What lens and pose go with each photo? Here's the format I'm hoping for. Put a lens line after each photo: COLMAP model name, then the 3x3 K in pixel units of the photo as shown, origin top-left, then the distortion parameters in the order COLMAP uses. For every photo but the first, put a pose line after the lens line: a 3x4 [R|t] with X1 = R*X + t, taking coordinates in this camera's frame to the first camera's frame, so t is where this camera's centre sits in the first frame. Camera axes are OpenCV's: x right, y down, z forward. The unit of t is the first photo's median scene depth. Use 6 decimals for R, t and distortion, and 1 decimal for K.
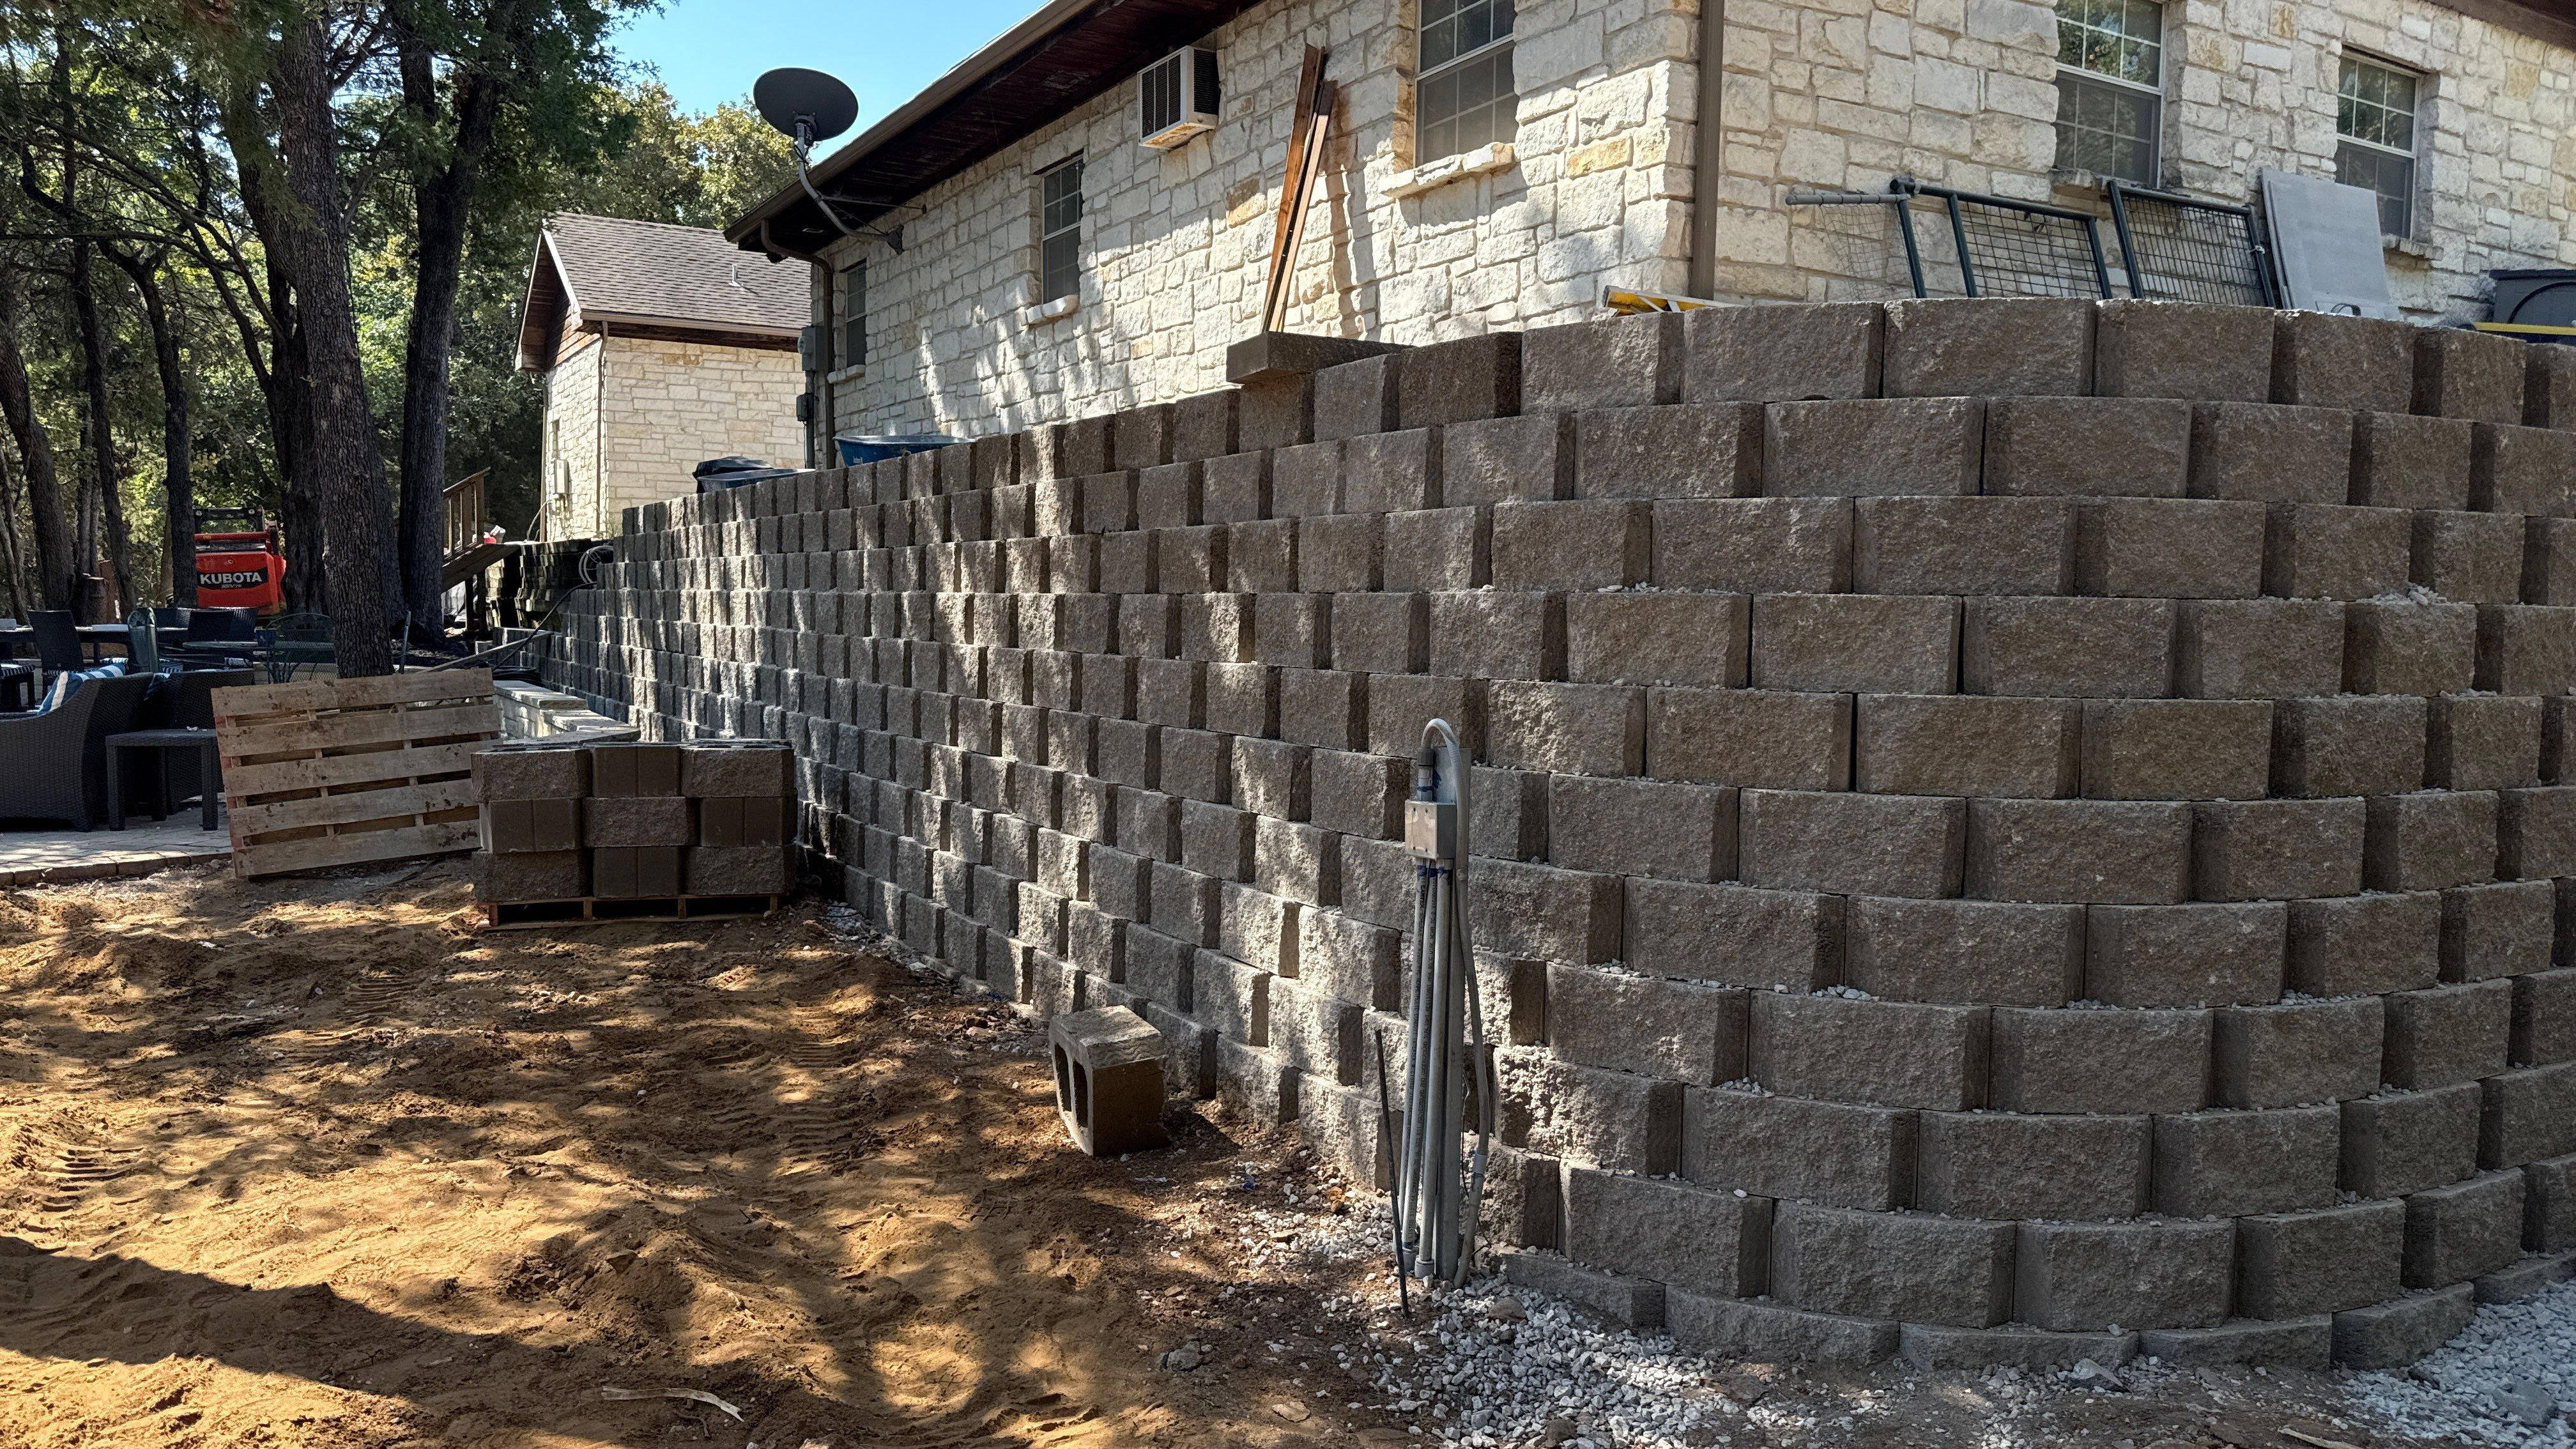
lens RADIAL K [[1850.8, 0, 1290.7], [0, 1850.8, 745.1], [0, 0, 1]] dist [0.066321, -0.081914]
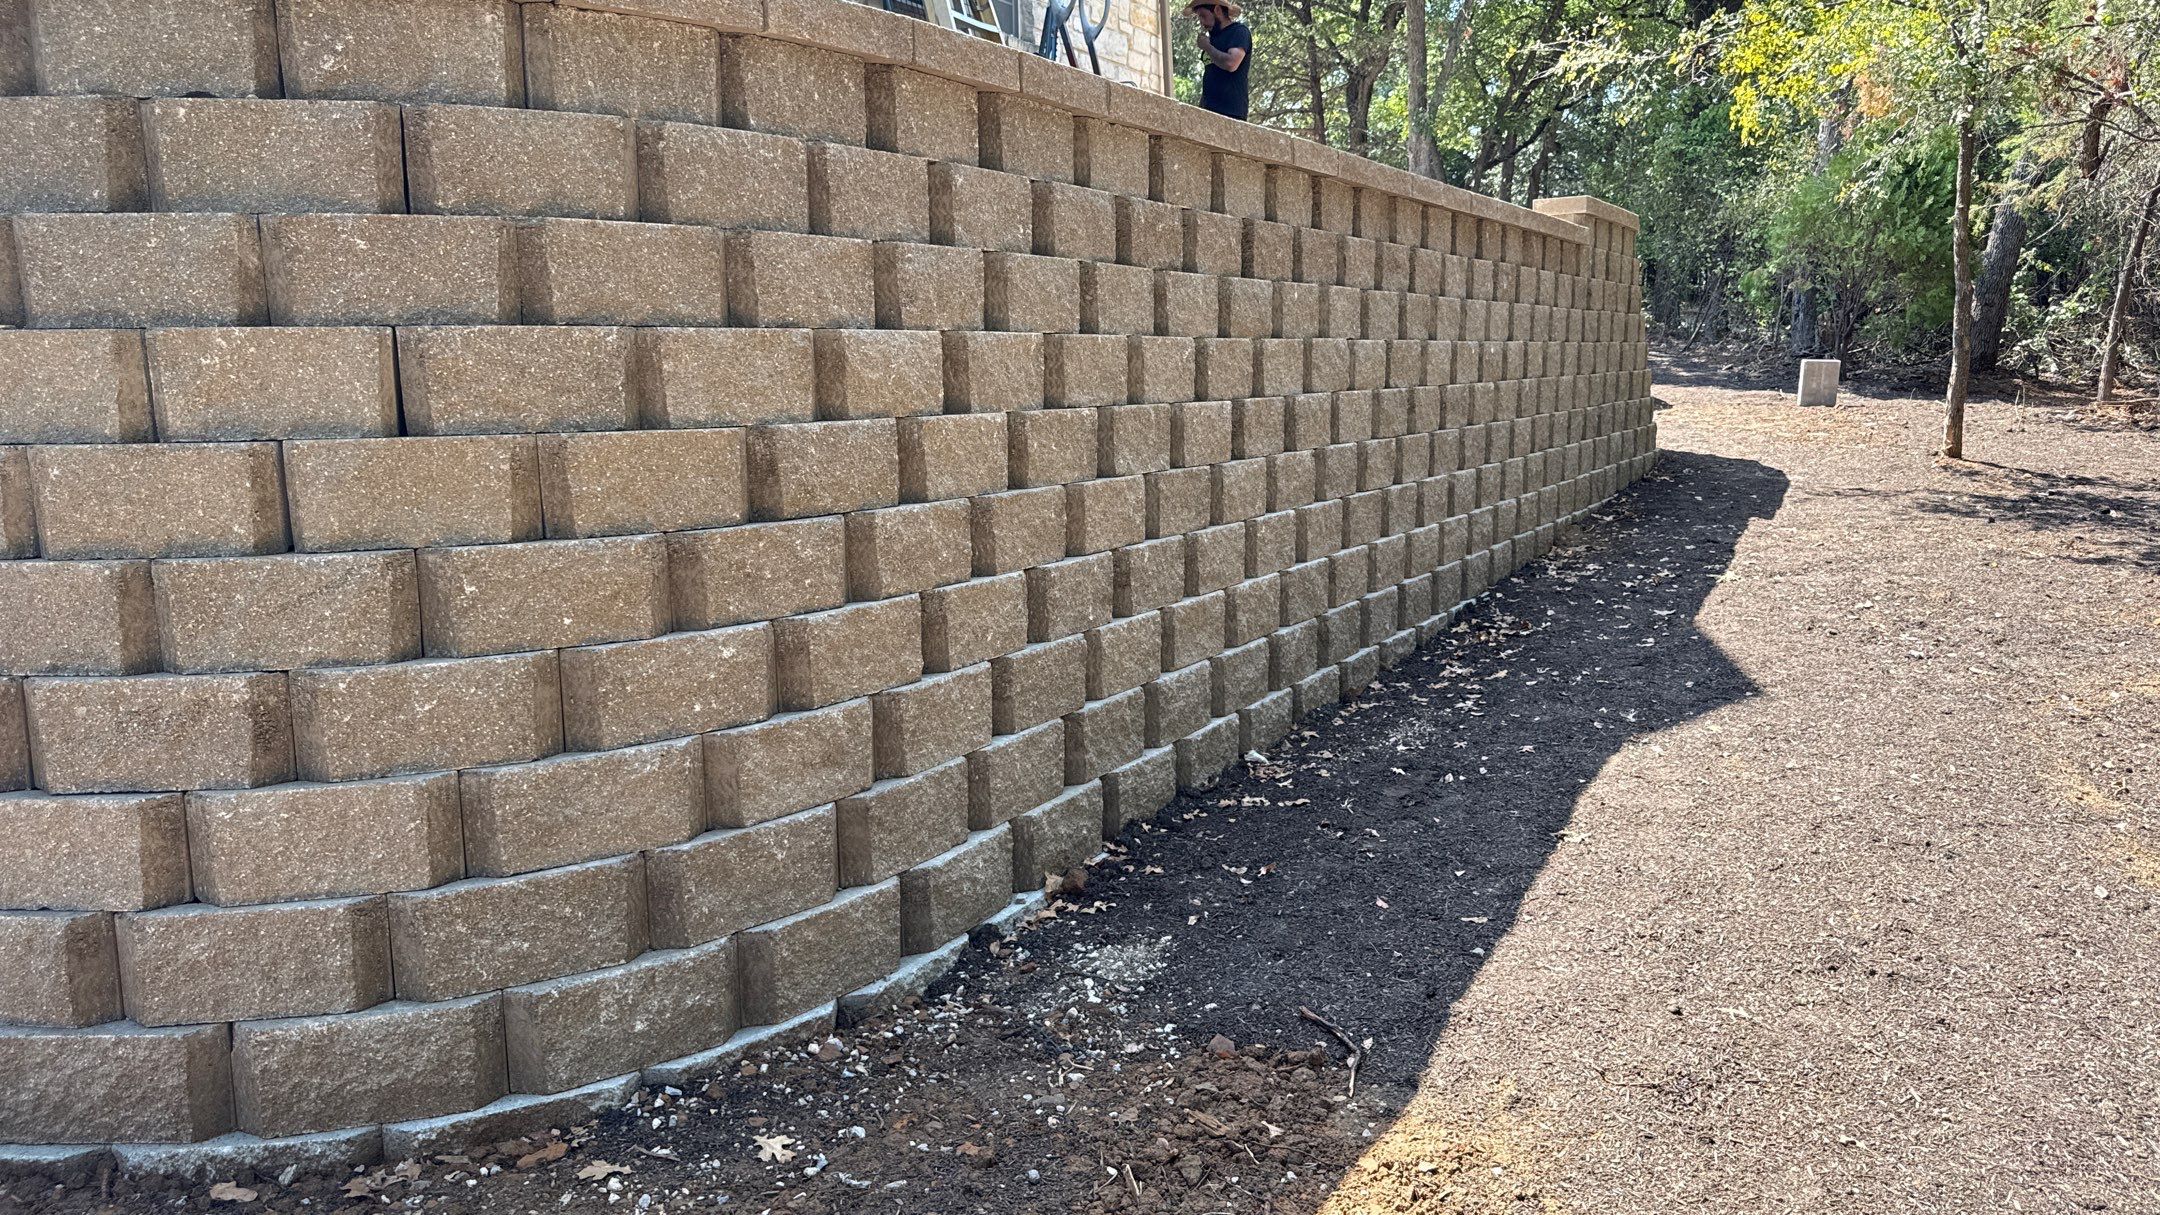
lens RADIAL K [[1551.9, 0, 1089.2], [0, 1551.9, 625.3], [0, 0, 1]] dist [0.066321, -0.081914]
pose [[0.866952, -0.110511, 0.485986, 0.240992], [0.062314, 0.991490, 0.114297, -0.002034], [-0.494481, -0.068807, 0.866461, 0.149032]]
